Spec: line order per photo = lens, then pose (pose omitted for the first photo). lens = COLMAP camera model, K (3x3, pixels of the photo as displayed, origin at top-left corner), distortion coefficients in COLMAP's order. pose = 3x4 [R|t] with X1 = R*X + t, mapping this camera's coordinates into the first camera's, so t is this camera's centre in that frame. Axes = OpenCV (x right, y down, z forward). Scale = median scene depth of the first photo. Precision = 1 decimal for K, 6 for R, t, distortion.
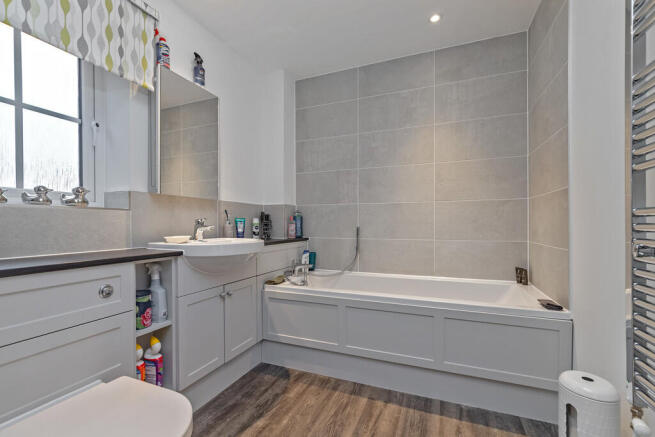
lens RADIAL K [[287.3, 0, 326.9], [0, 287.3, 225.4], [0, 0, 1]] dist [0.001936, 0.000128]
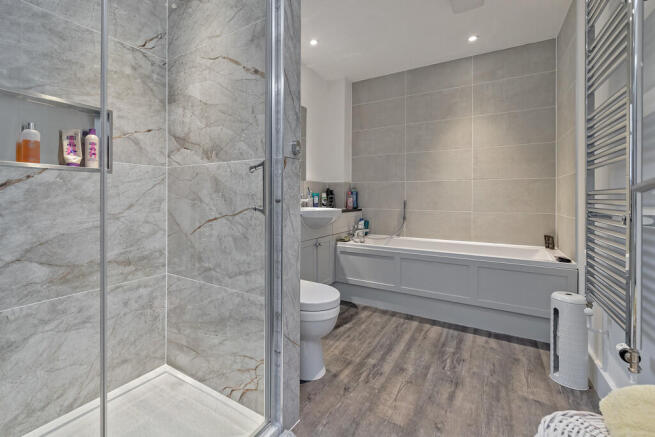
lens RADIAL K [[290.6, 0, 304.2], [0, 290.6, 197.6], [0, 0, 1]] dist [-0.001904, -0.000161]
pose [[0.984127, 0.005694, -0.177372, -0.117140], [-0.006324, 0.999976, -0.002990, 0.000450], [0.177350, 0.004065, 0.984139, -0.369327]]
